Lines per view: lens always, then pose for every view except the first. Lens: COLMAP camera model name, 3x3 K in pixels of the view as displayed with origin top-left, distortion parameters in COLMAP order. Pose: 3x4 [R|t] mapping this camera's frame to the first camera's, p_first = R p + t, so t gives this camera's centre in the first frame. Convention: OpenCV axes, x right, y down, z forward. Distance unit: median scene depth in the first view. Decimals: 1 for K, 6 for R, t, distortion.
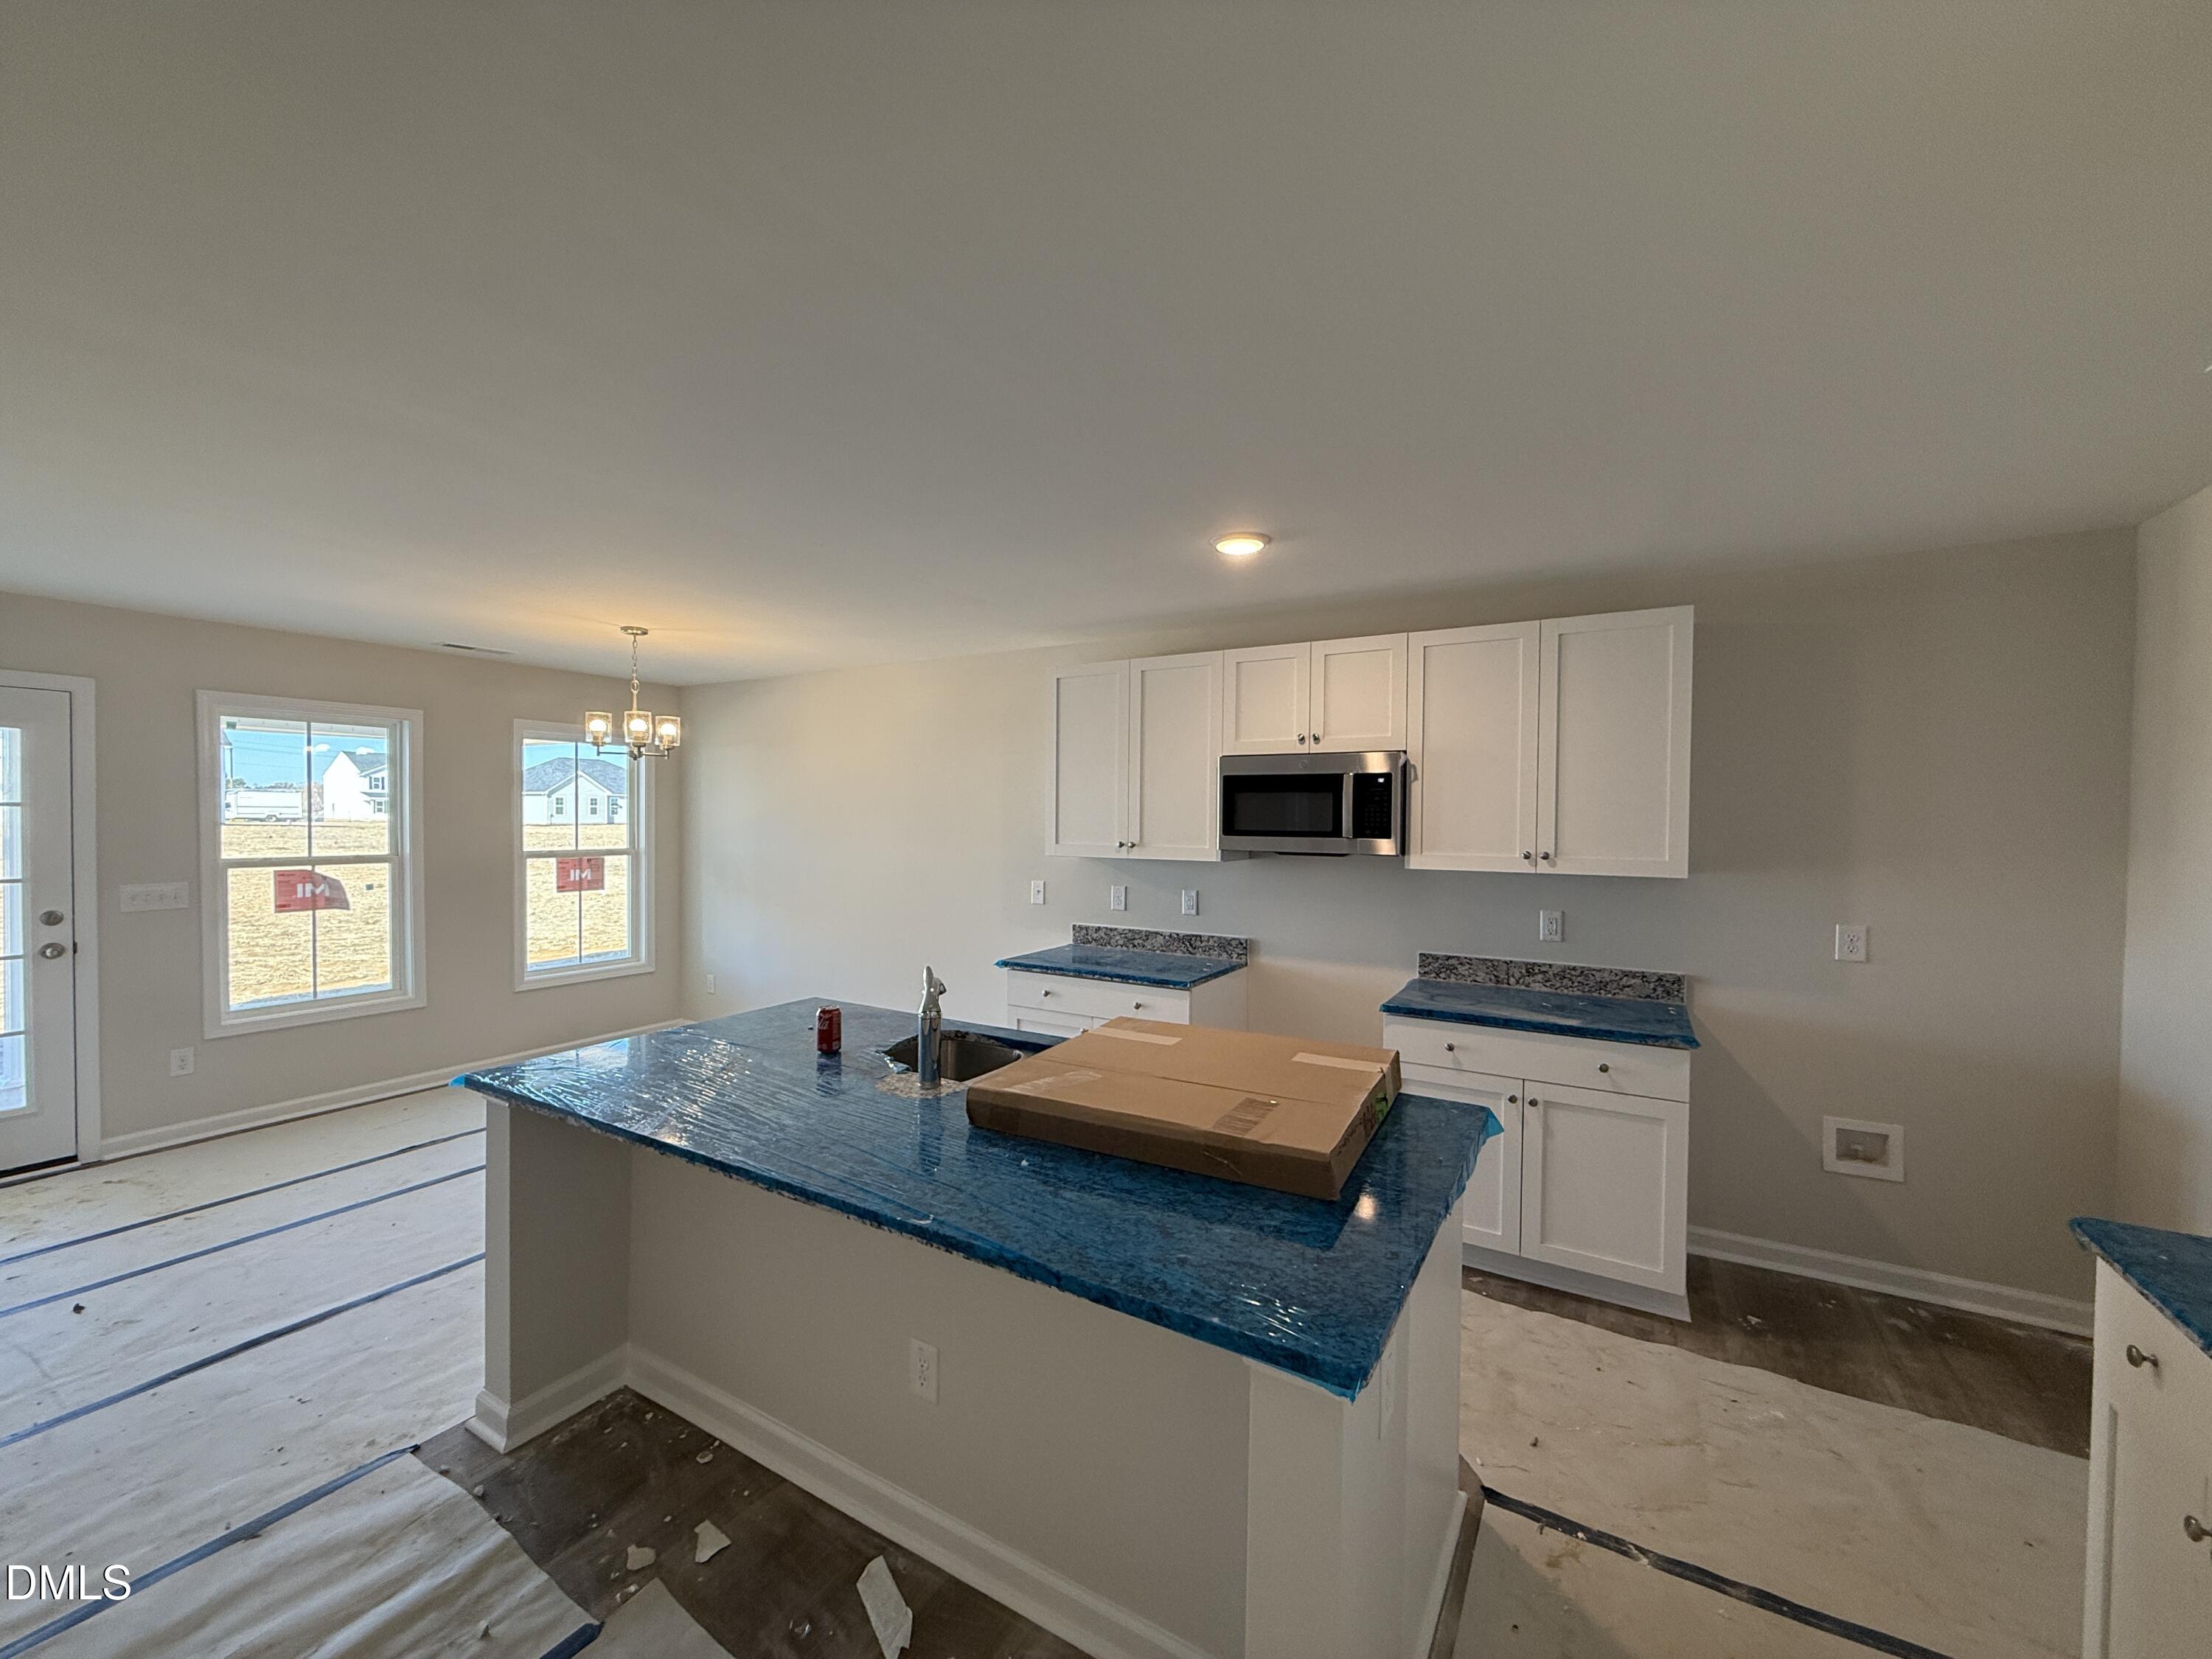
lens RADIAL K [[892.9, 0, 1094.8], [0, 892.9, 826.2], [0, 0, 1]] dist [-0.000459, 0.000181]
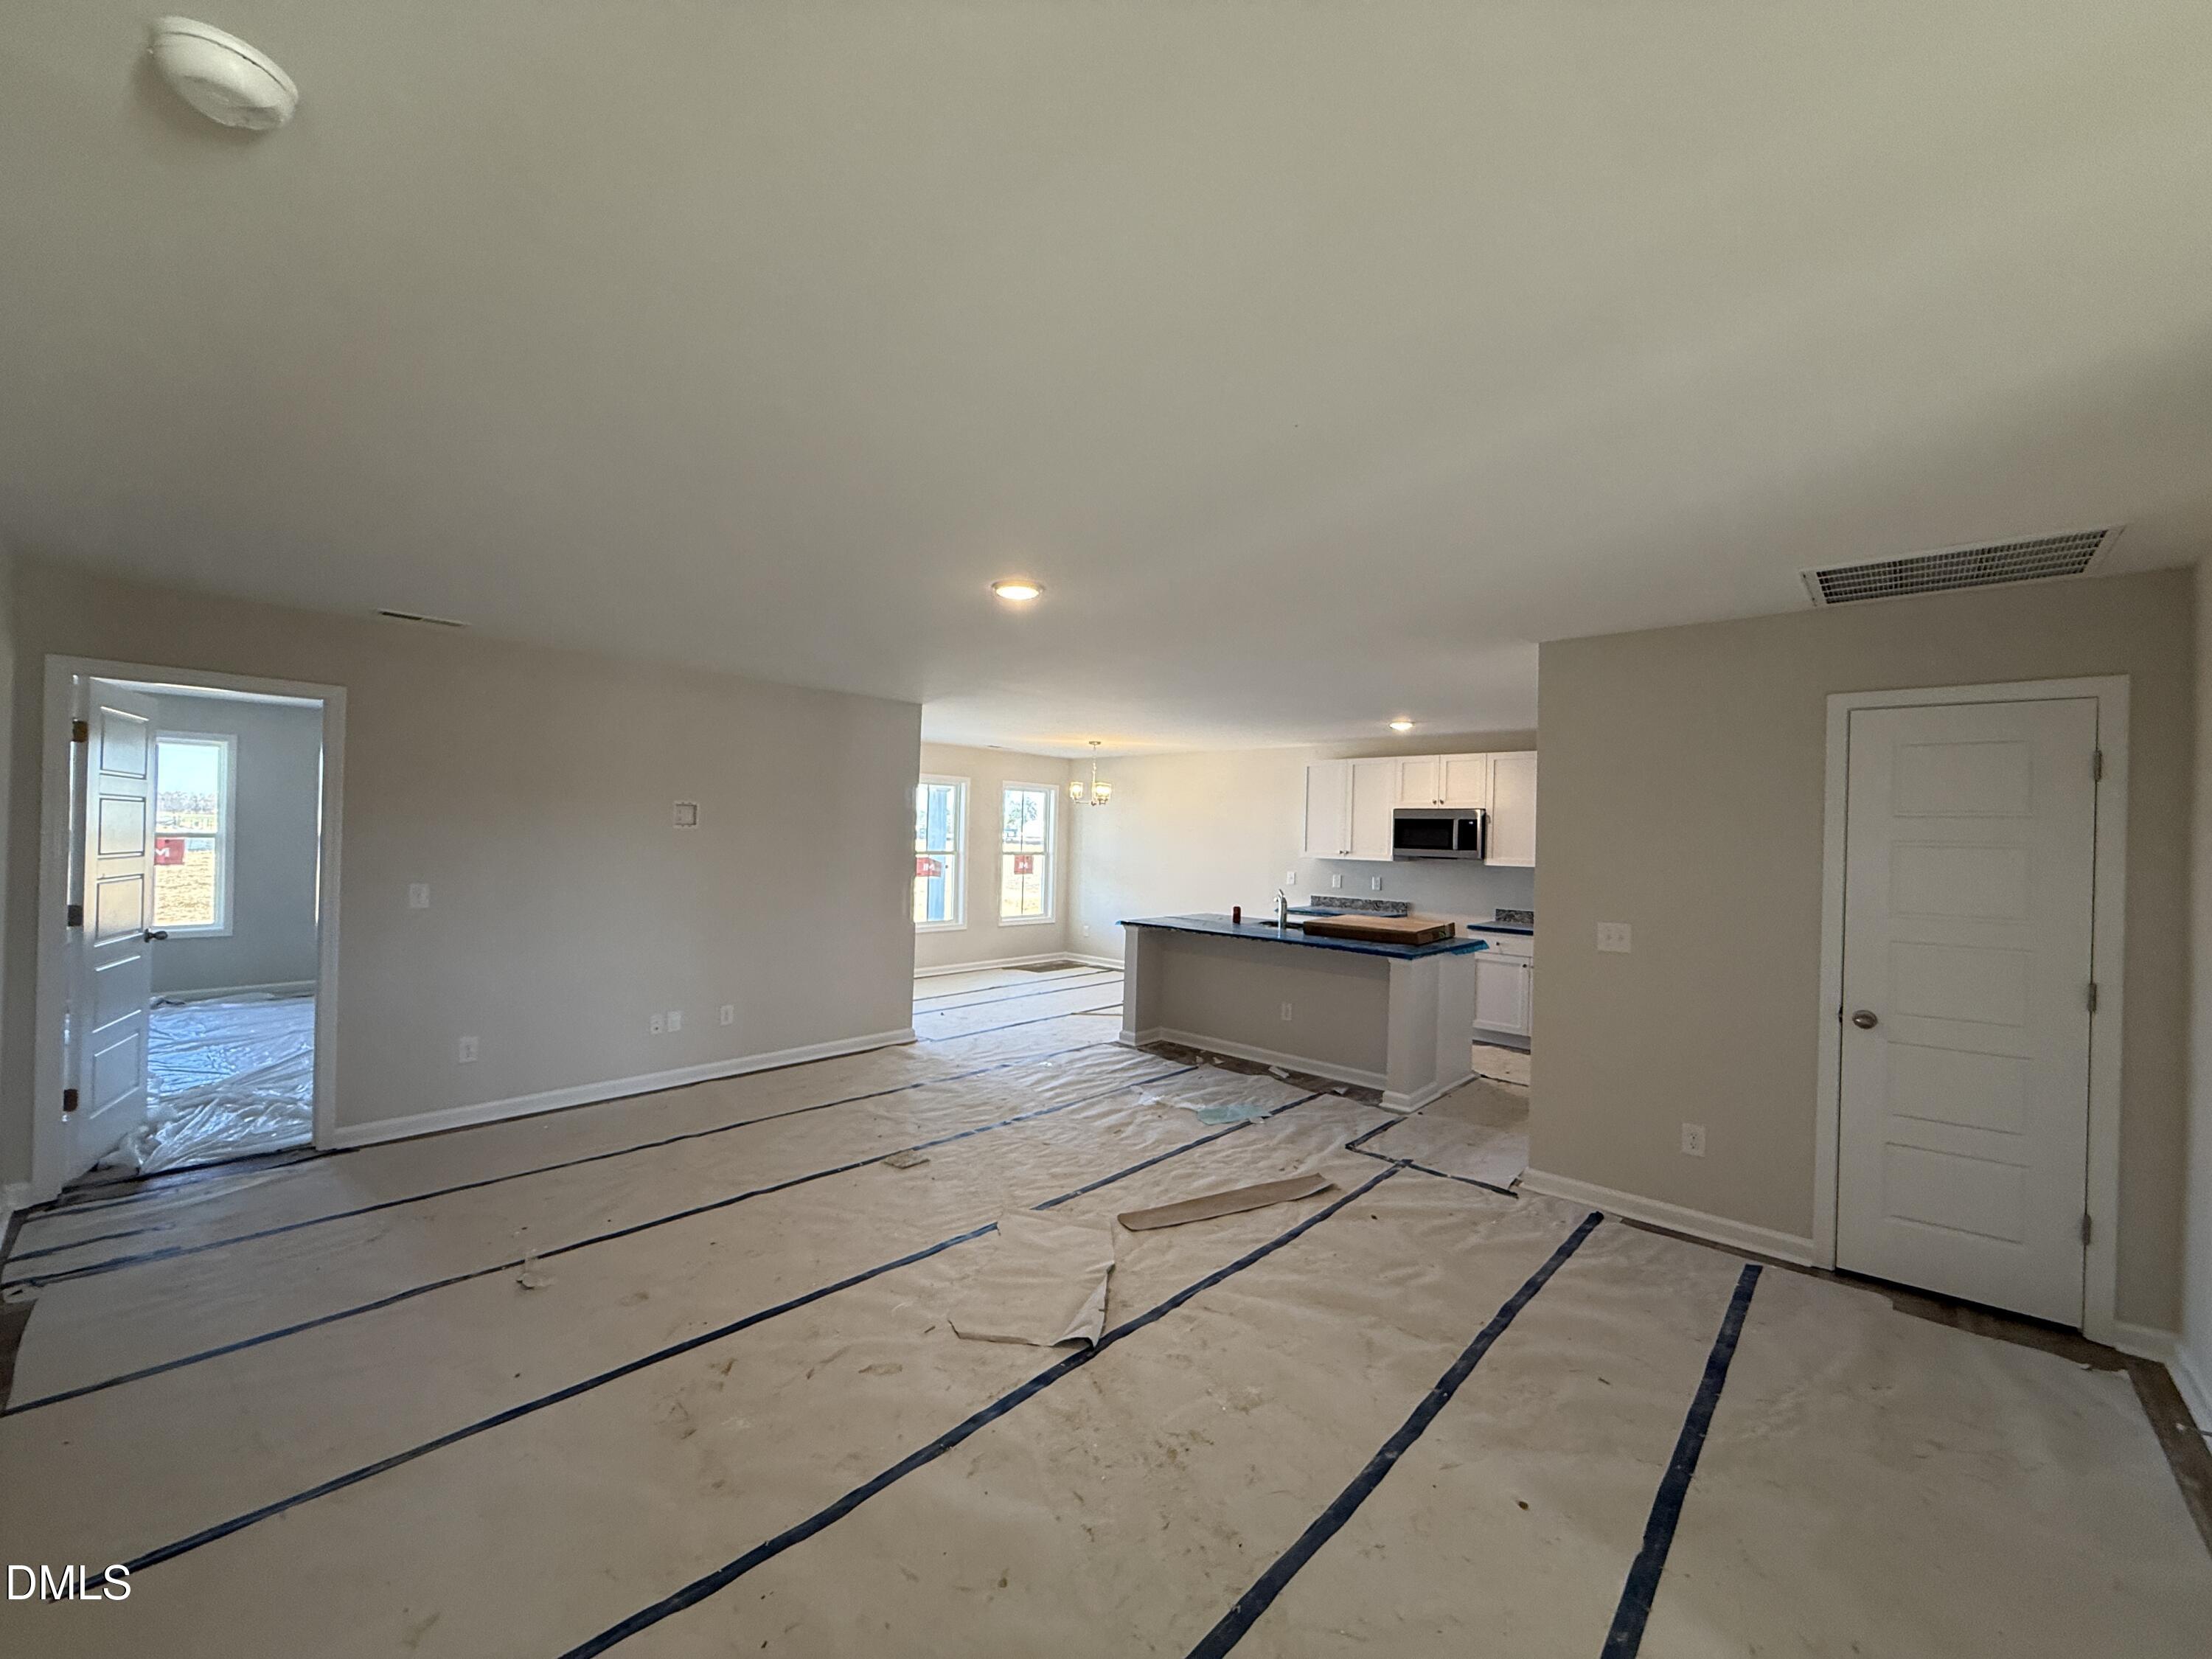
lens RADIAL K [[892.9, 0, 1097.3], [0, 892.9, 829.2], [0, 0, 1]] dist [-0.000459, 0.000181]
pose [[0.980737, 0.015548, -0.194713, -0.099600], [-0.019155, 0.999678, -0.016654, 0.011090], [0.194391, 0.020063, 0.980719, -0.903398]]
